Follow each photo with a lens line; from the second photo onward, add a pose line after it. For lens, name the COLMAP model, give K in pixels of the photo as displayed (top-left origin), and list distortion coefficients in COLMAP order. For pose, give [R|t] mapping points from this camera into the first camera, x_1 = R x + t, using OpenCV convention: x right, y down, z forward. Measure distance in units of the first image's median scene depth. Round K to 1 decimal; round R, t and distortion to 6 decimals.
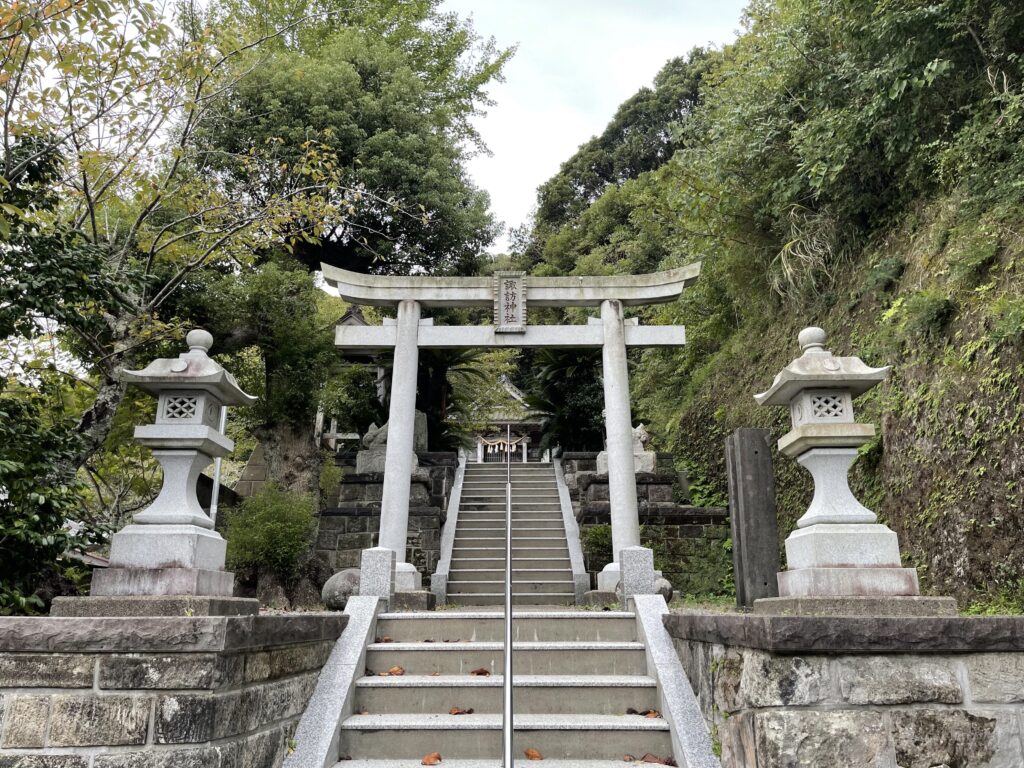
lens RADIAL K [[777.0, 0, 506.3], [0, 777.0, 381.7], [0, 0, 1]] dist [0.067217, -0.080813]
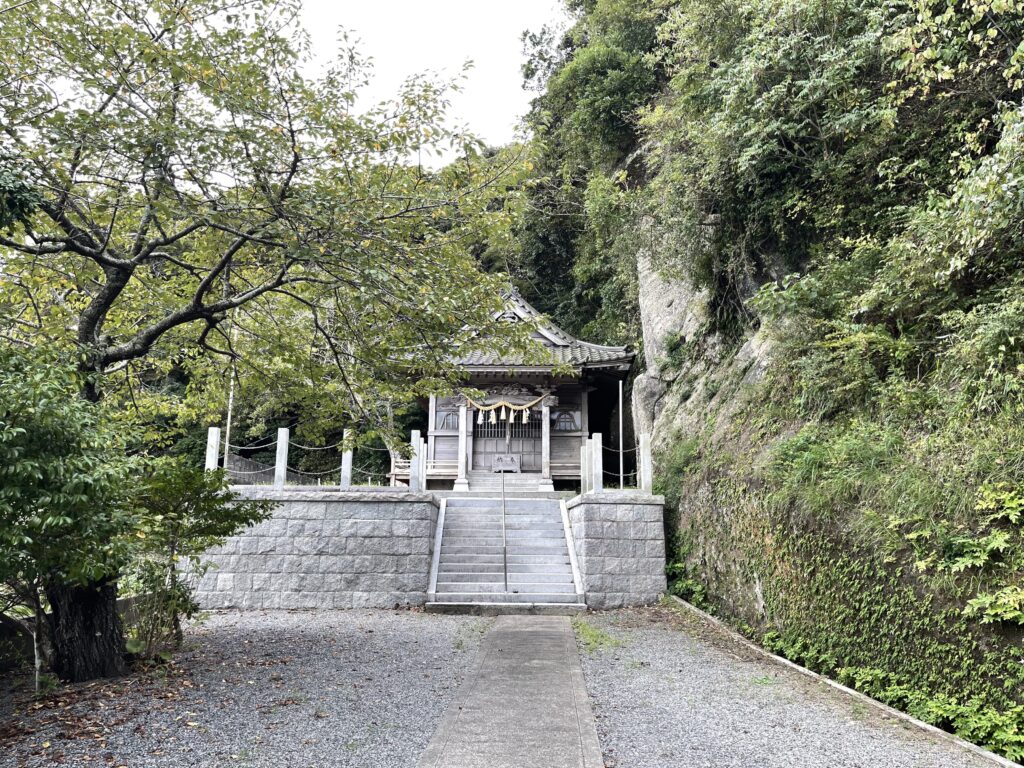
lens RADIAL K [[777.0, 0, 514.4], [0, 777.0, 380.8], [0, 0, 1]] dist [0.067217, -0.080813]
pose [[0.999900, 0.003514, -0.013668, 0.026965], [-0.002352, 0.996455, 0.084090, 0.045943], [0.013915, -0.084049, 0.996364, 1.386103]]
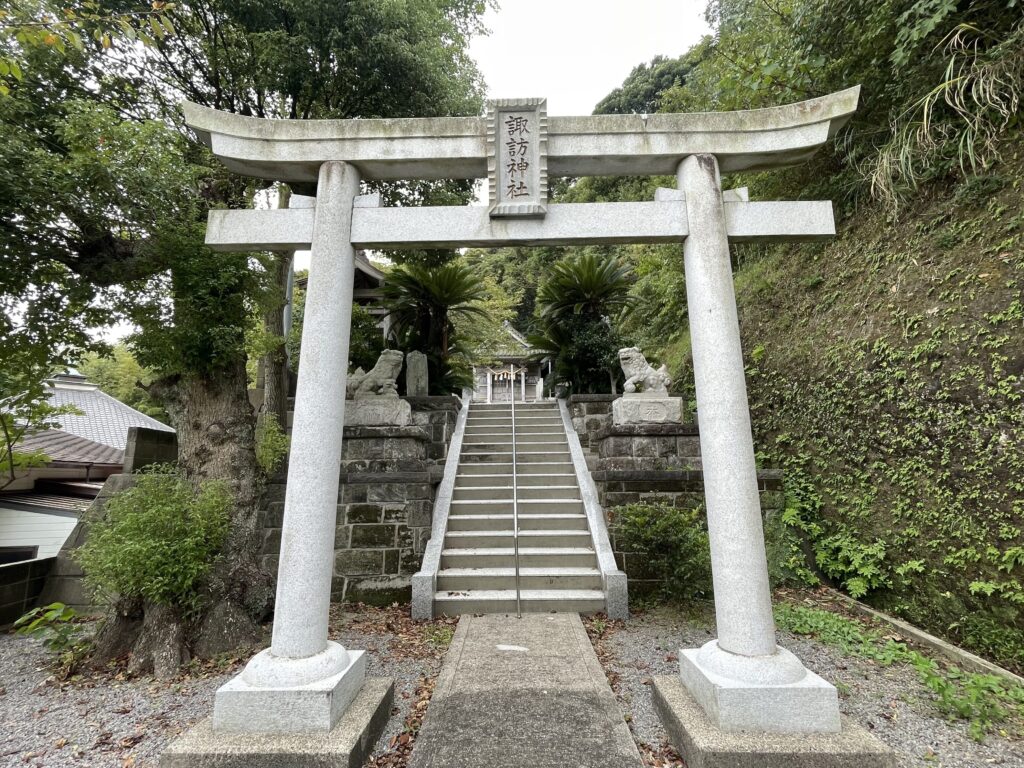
lens RADIAL K [[503.2, 0, 507.8], [0, 503.2, 382.9], [0, 0, 1]] dist [-0.002623, 0.000119]
pose [[0.999936, -0.011147, -0.001745, -0.002221], [0.011270, 0.994044, 0.108399, 0.011191], [0.000526, -0.108411, 0.994106, 0.456520]]
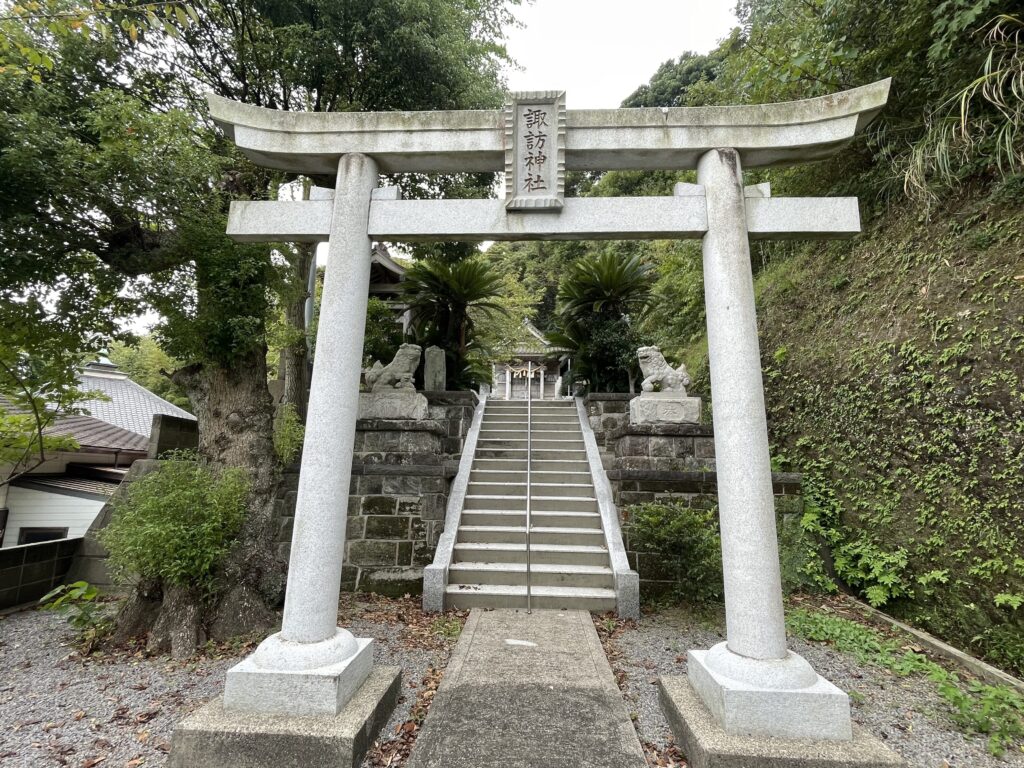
lens RADIAL K [[503.2, 0, 509.0], [0, 503.2, 383.9], [0, 0, 1]] dist [-0.002623, 0.000119]
pose [[0.999212, 0.010666, -0.038230, 0.001272], [-0.006229, 0.993421, 0.114350, 0.013184], [0.039198, -0.114021, 0.992705, 0.456767]]
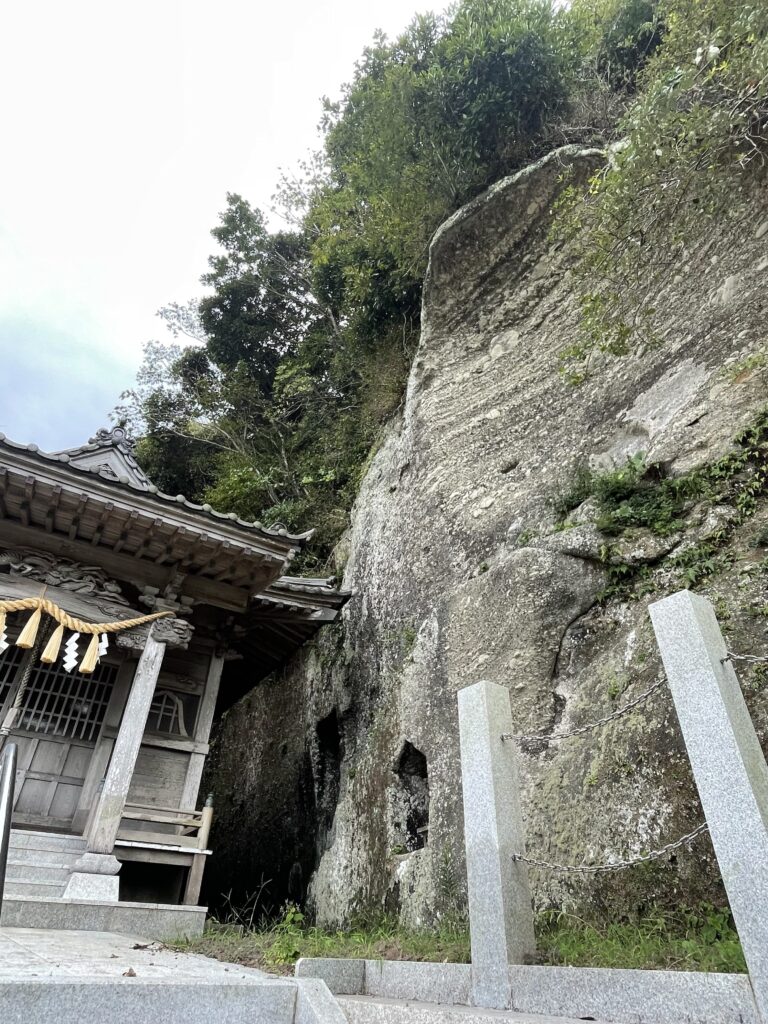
lens RADIAL K [[596.3, 0, 385.8], [0, 596.3, 511.4], [0, 0, 1]] dist [0.000068, -0.009866]
pose [[0.837349, 0.343080, 0.425608, -0.015557], [-0.177514, 0.907003, -0.381883, 0.290595], [-0.517044, 0.244218, 0.820380, 2.478557]]
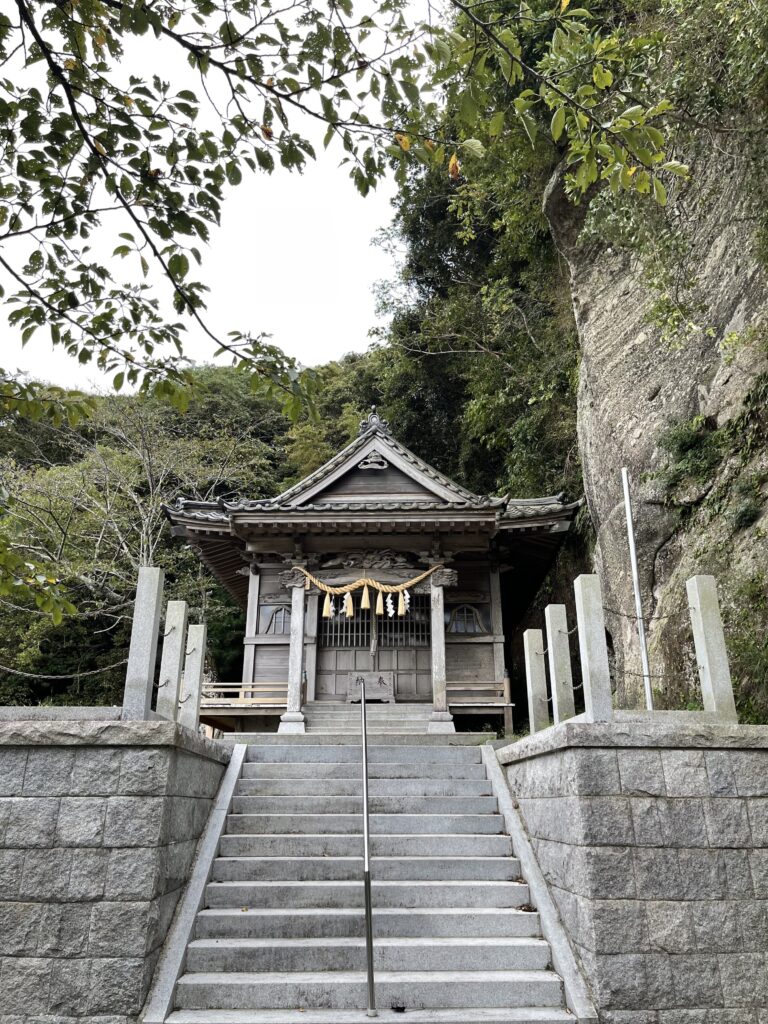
lens RADIAL K [[777.0, 0, 379.5], [0, 777.0, 508.3], [0, 0, 1]] dist [0.067217, -0.080813]
pose [[0.999901, -0.005486, -0.012972, 0.012256], [0.004517, 0.997279, -0.073581, 0.208718], [0.013341, 0.073515, 0.997205, 2.021044]]
